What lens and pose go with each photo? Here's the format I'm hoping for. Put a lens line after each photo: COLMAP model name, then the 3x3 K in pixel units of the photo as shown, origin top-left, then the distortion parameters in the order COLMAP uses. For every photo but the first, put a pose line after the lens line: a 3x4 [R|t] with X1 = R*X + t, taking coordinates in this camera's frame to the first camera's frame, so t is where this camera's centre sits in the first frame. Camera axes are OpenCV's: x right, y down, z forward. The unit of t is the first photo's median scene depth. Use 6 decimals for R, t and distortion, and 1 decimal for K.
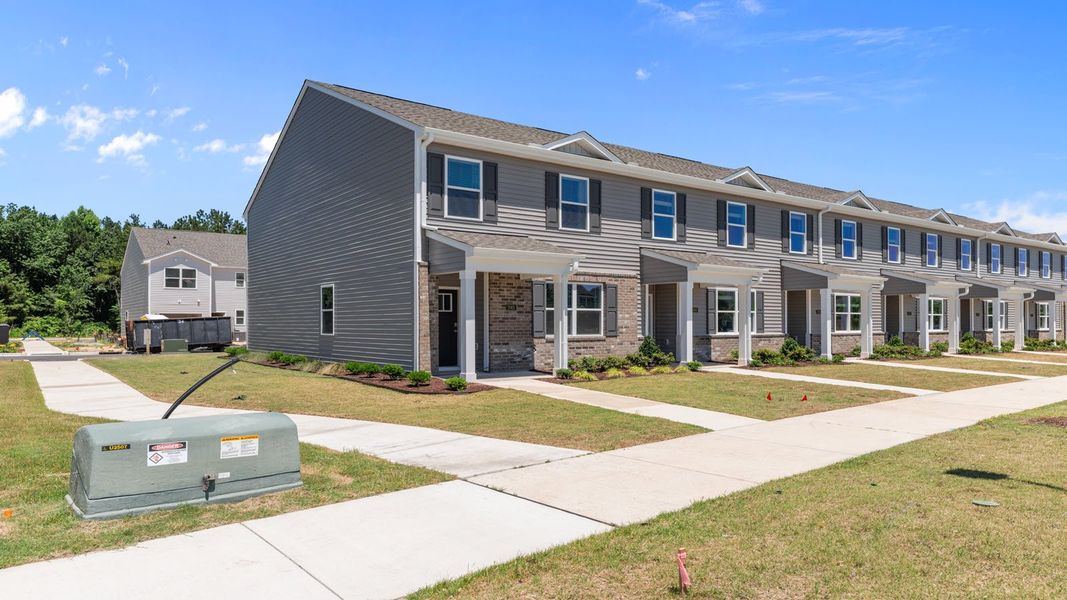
lens RADIAL K [[667.3, 0, 508.8], [0, 667.3, 303.4], [0, 0, 1]] dist [0.000838, -0.001164]
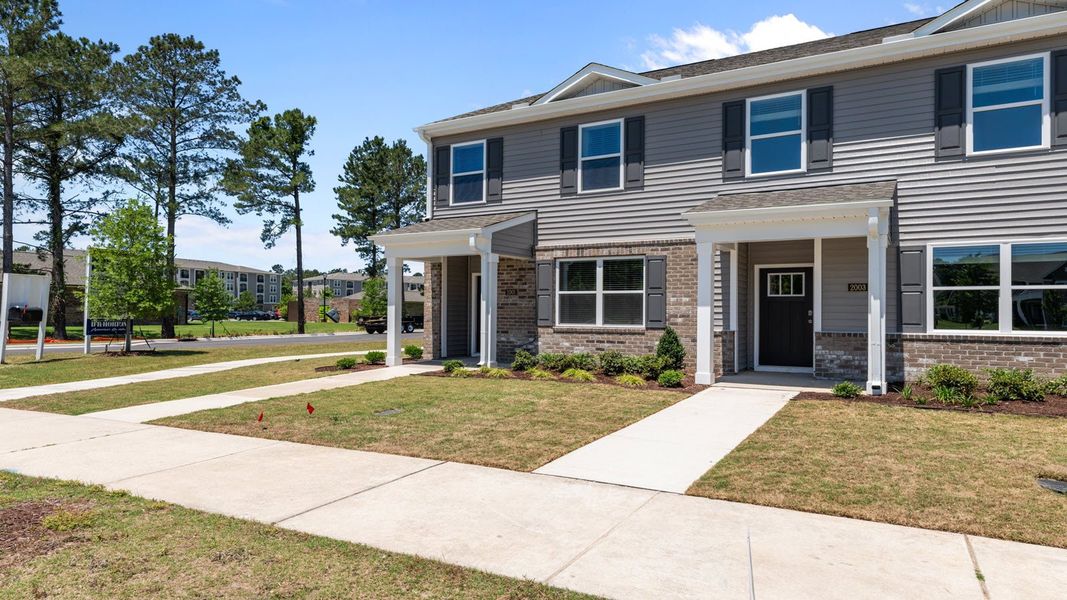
lens RADIAL K [[687.7, 0, 502.9], [0, 687.7, 300.0], [0, 0, 1]] dist [-0.004047, -0.000391]
pose [[0.381756, -0.009801, -0.924211, 0.787850], [0.023668, 0.999720, -0.000825, 0.015674], [0.923960, -0.021559, 0.381880, 0.576187]]
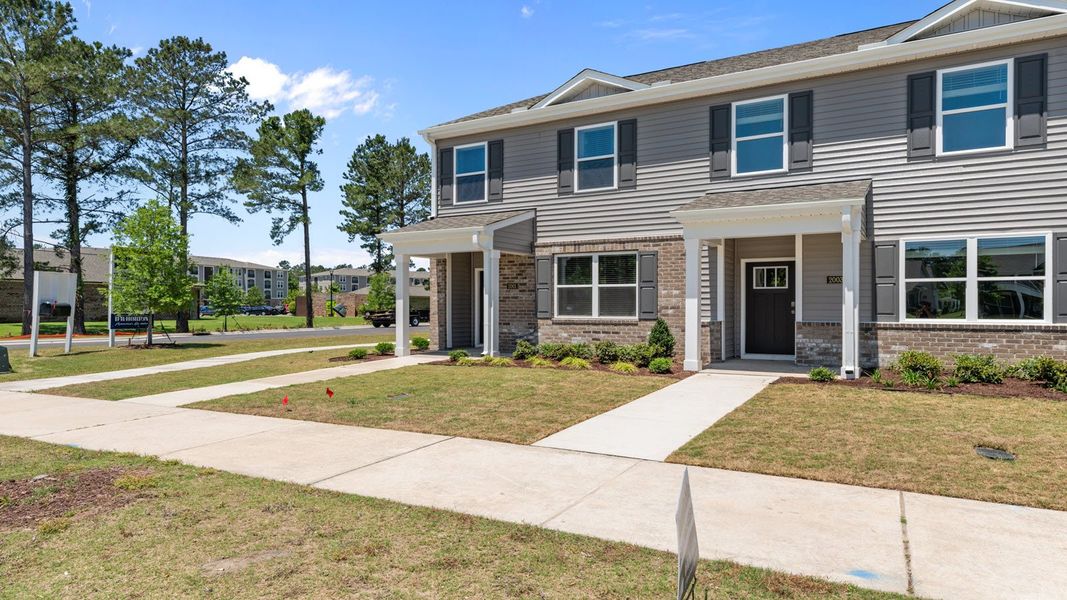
lens RADIAL K [[667.3, 0, 508.8], [0, 667.3, 303.4], [0, 0, 1]] dist [0.000838, -0.001164]
pose [[0.387518, 0.001044, -0.921862, 0.810542], [0.029747, 0.999464, 0.013636, 0.016102], [0.921382, -0.032707, 0.387280, 0.567116]]
